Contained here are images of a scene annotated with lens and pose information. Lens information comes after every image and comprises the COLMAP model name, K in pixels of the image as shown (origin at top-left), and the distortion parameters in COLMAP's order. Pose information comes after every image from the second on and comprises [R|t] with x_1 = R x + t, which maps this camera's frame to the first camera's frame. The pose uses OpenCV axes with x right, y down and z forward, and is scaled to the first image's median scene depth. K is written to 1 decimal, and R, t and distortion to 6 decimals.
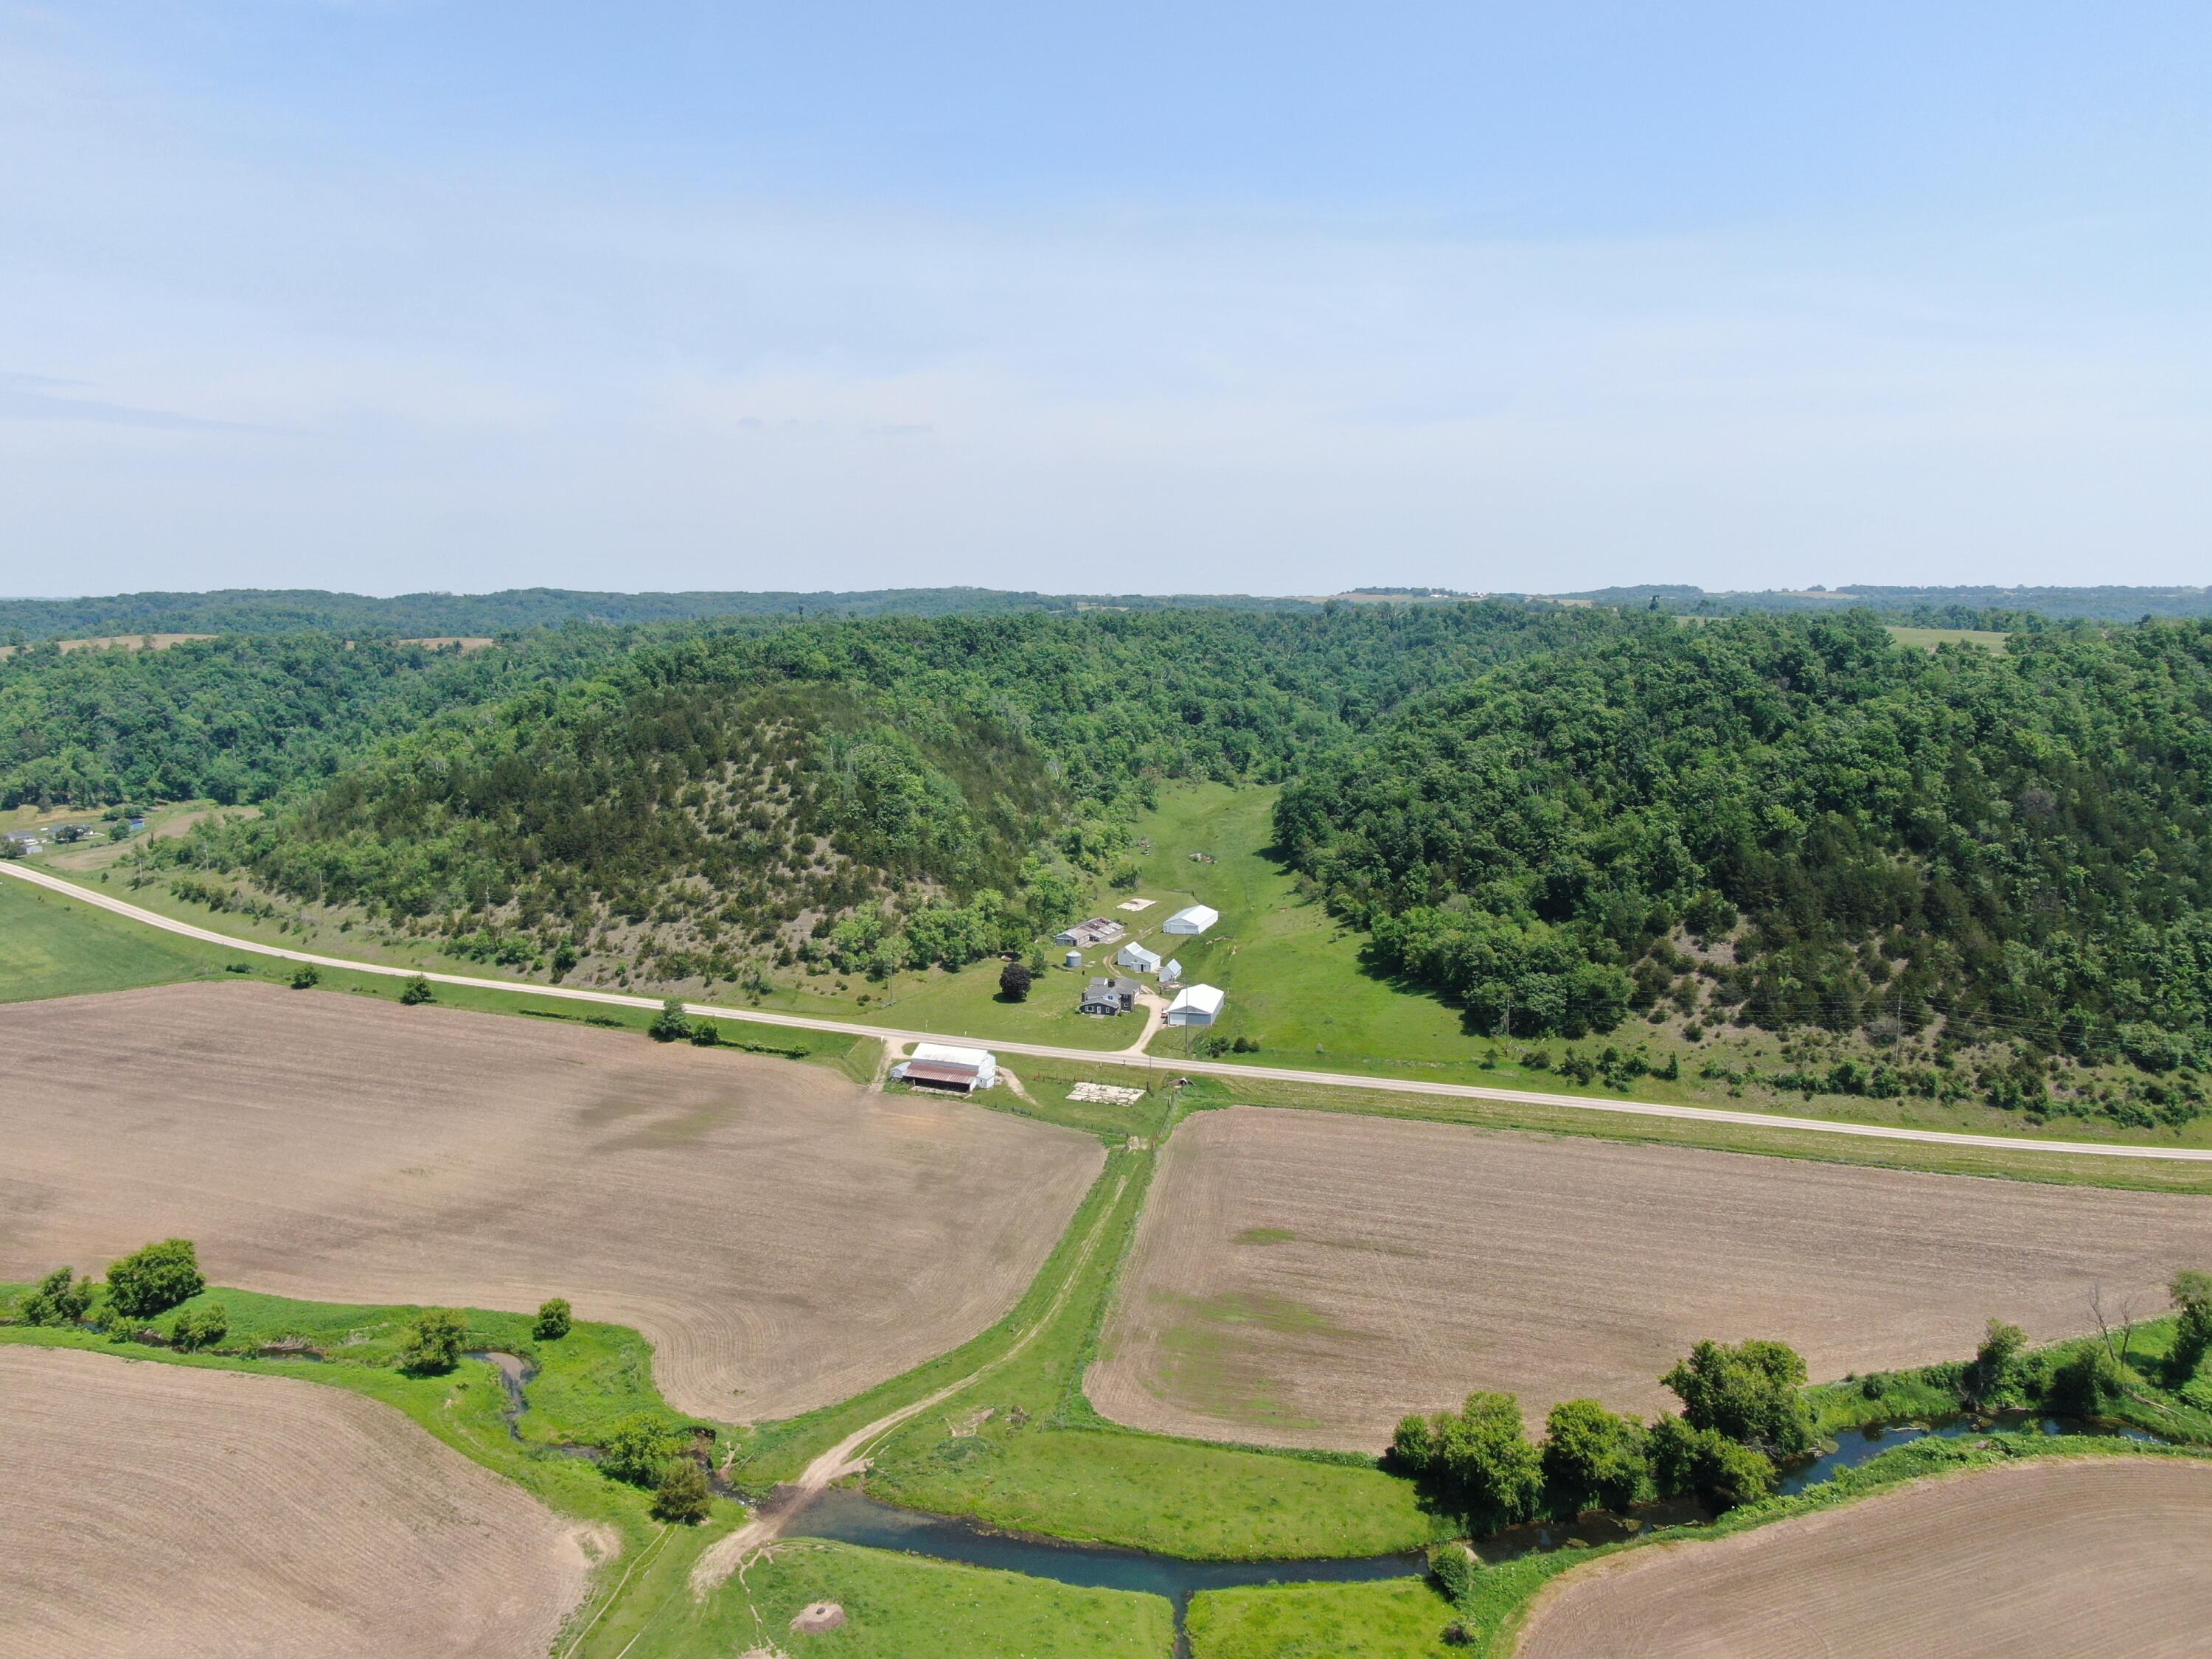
lens RADIAL K [[1603.4, 0, 1104.0], [0, 1603.4, 825.5], [0, 0, 1]] dist [-0.017532, 0.009819]
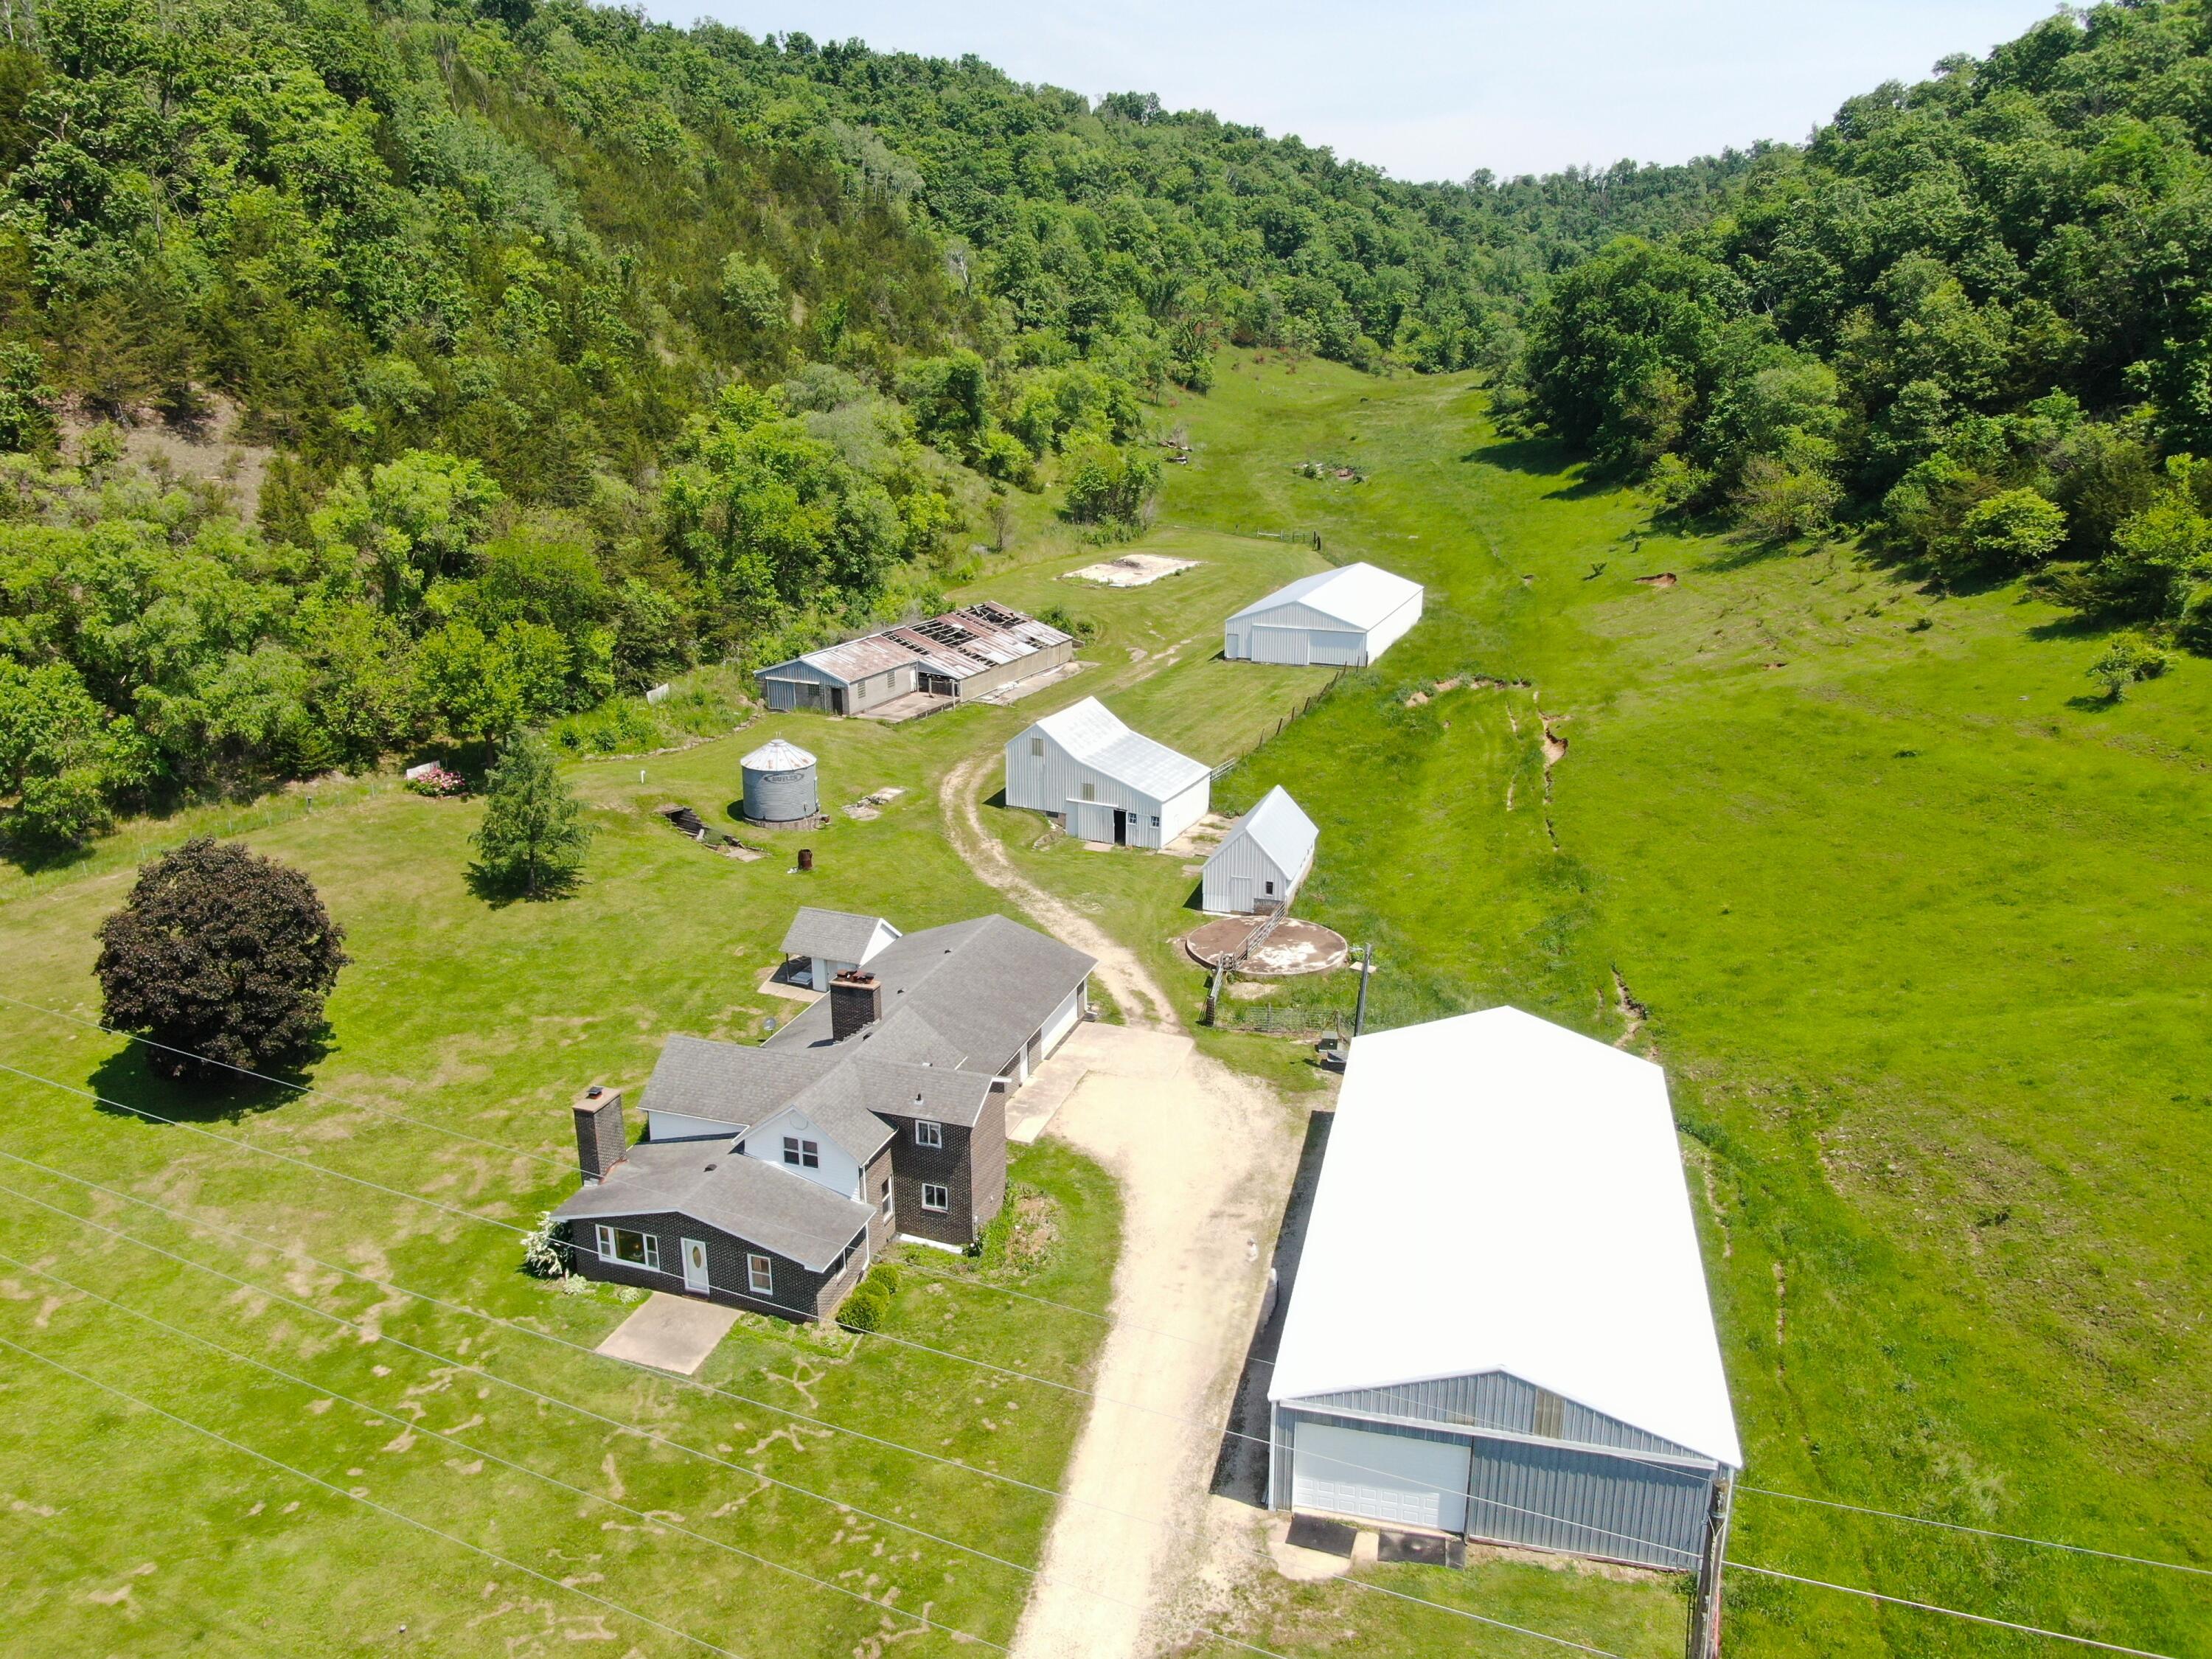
lens RADIAL K [[1603.4, 0, 1097.6], [0, 1603.4, 834.7], [0, 0, 1]] dist [-0.017532, 0.009819]
pose [[0.999292, 0.008612, -0.036629, 0.033527], [-0.002483, 0.986428, 0.164178, 0.066399], [0.037546, -0.163970, 0.985751, 0.941908]]
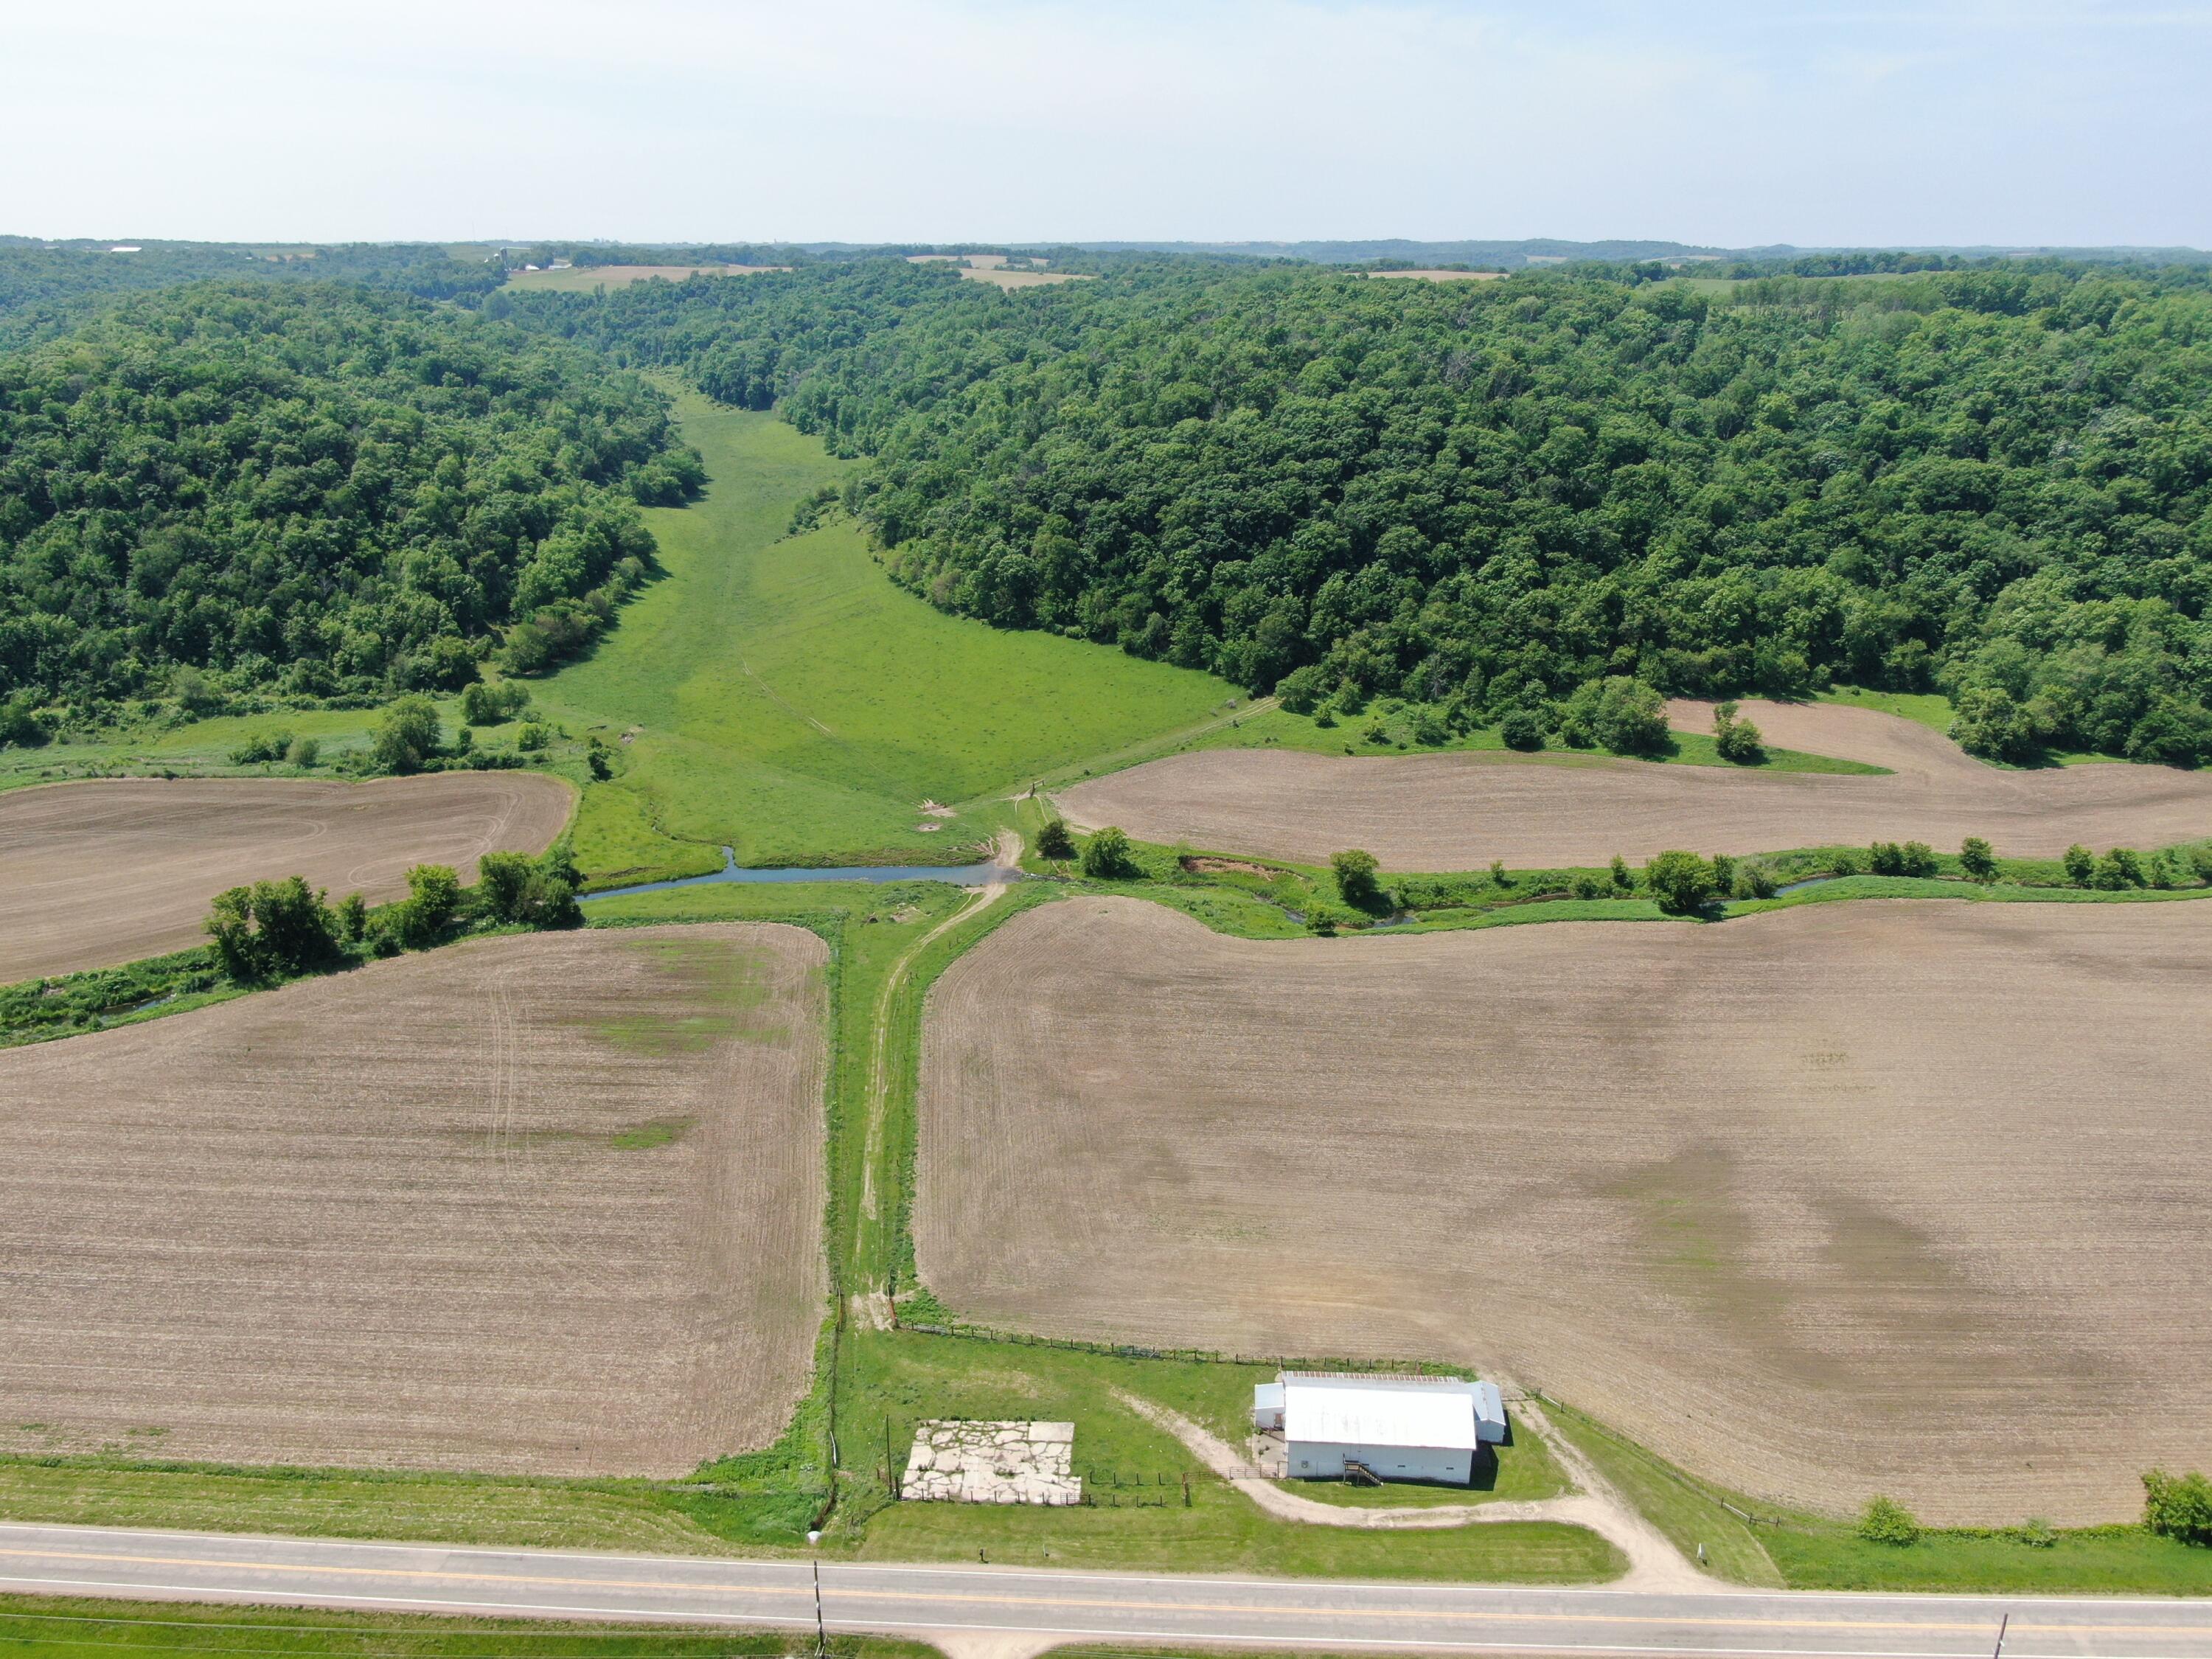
lens RADIAL K [[1603.4, 0, 1099.1], [0, 1603.4, 828.1], [0, 0, 1]] dist [-0.017532, 0.009819]
pose [[-0.955290, 0.091879, -0.281031, 0.071249], [-0.050918, 0.885169, 0.462475, -0.167512], [0.291252, 0.456108, -0.840915, 1.190131]]
